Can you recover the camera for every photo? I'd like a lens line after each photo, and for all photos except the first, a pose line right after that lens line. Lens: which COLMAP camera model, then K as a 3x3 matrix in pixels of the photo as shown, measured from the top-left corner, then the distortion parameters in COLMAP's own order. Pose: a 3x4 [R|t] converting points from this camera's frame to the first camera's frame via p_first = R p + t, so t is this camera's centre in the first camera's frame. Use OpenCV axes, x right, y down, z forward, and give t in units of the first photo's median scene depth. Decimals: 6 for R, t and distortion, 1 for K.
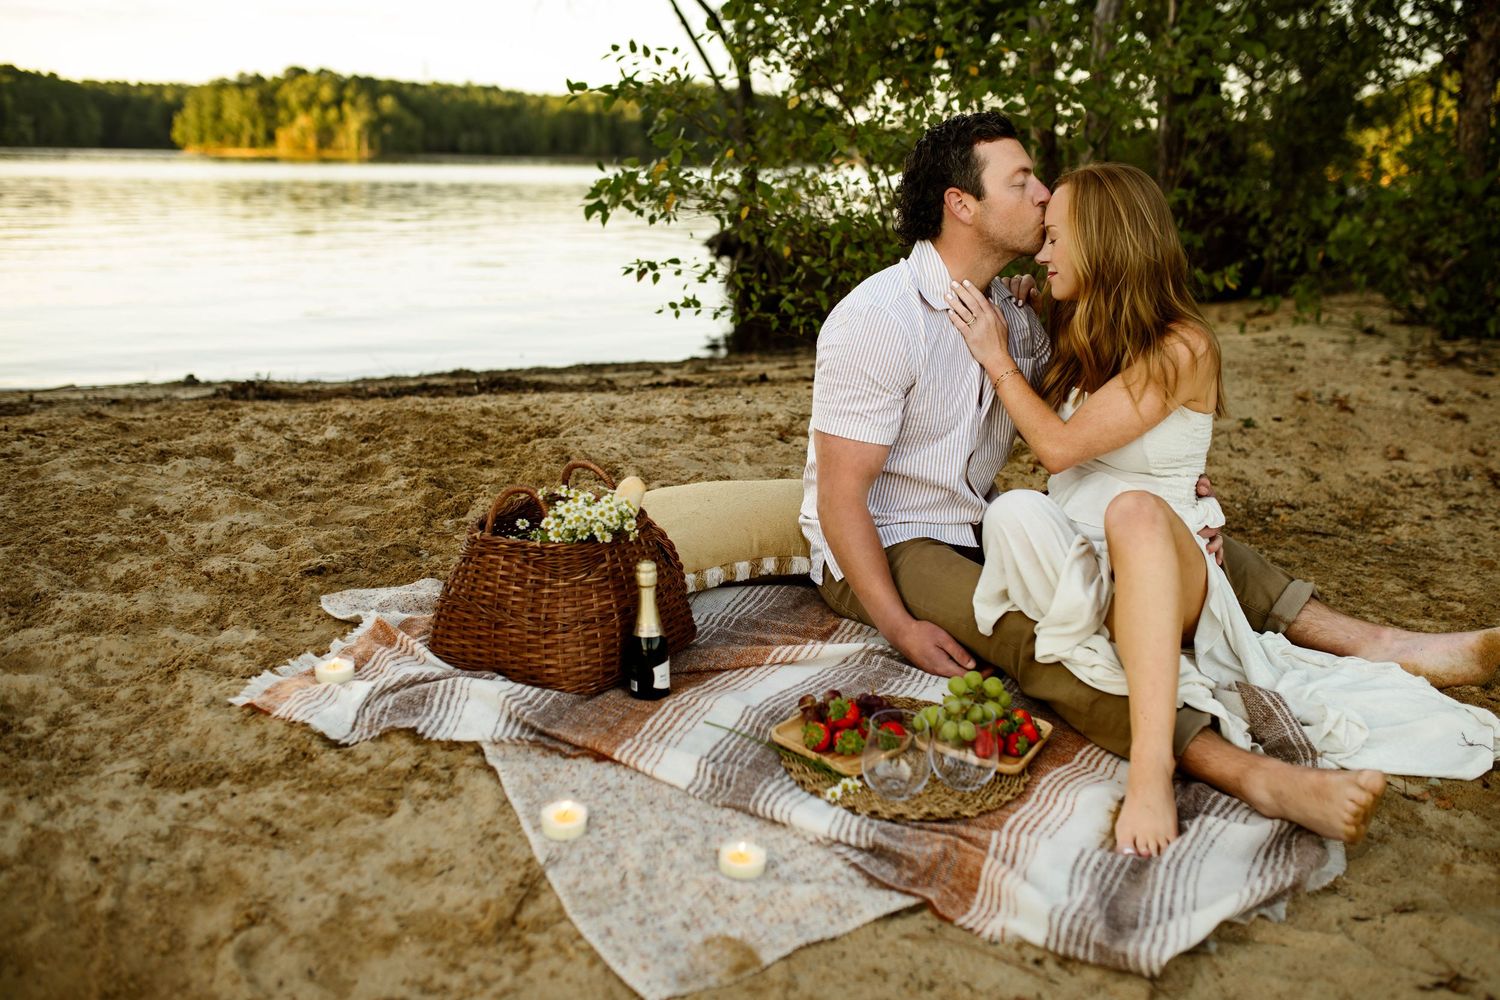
lens RADIAL K [[1403.0, 0, 750.0], [0, 1403.0, 500.0], [0, 0, 1]] dist [-0.085692, 0.120142]
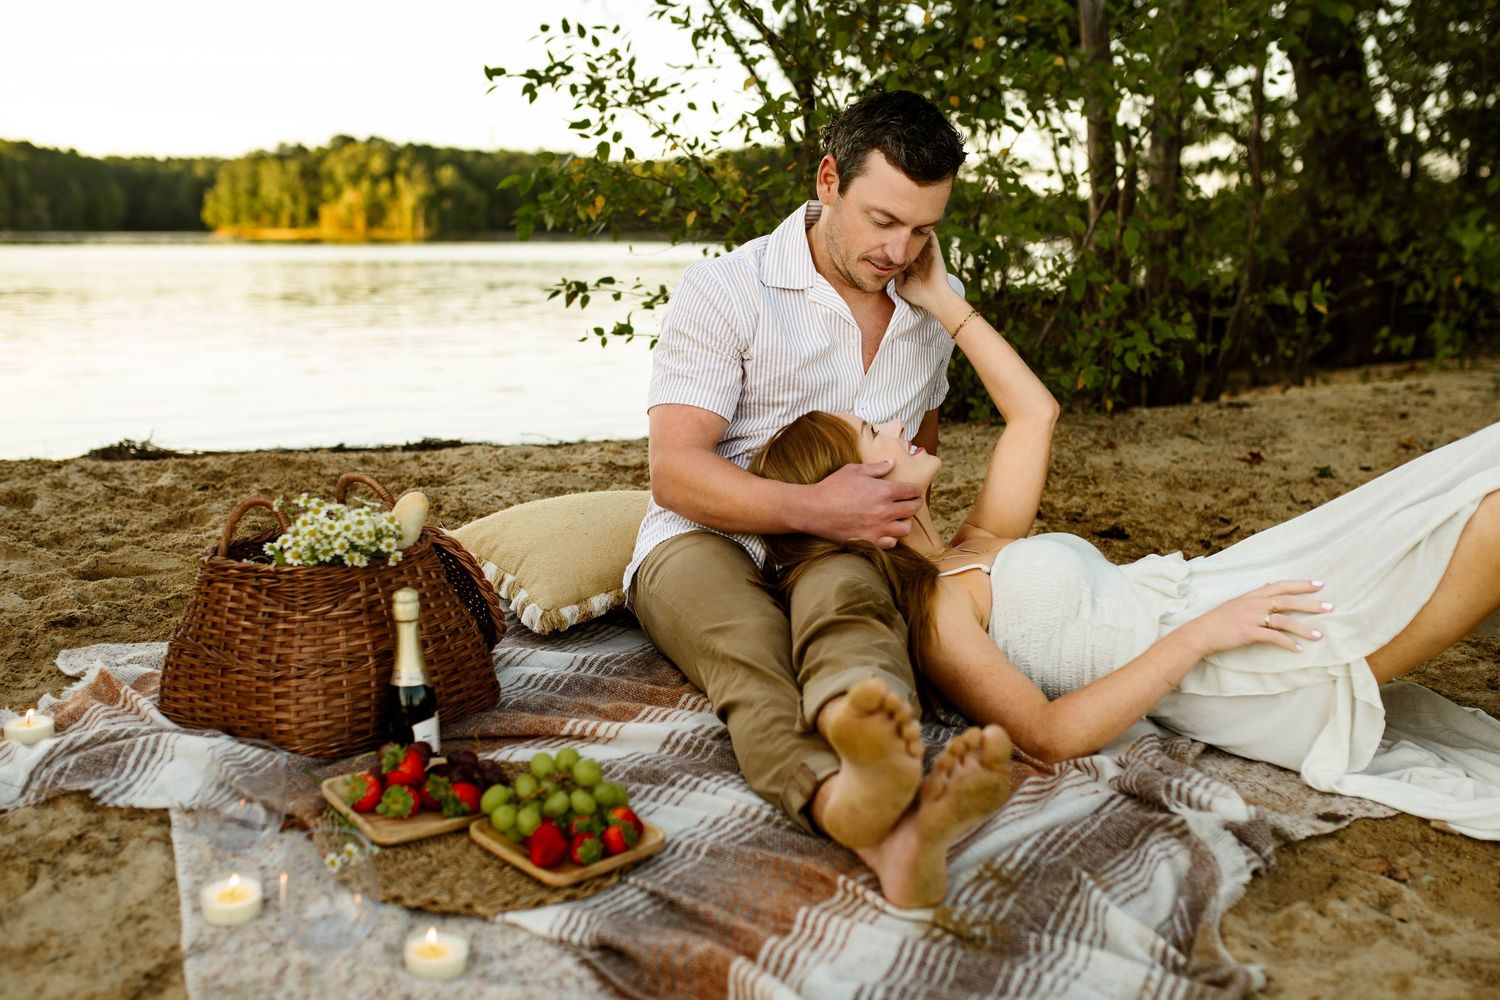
lens RADIAL K [[1670.5, 0, 754.7], [0, 1670.5, 563.5], [0, 0, 1]] dist [-0.086399, 0.129361]
pose [[0.997481, -0.001024, -0.070929, 0.186178], [-0.002174, 0.998985, -0.044995, 0.070374], [0.070903, 0.045036, 0.996466, 0.082812]]
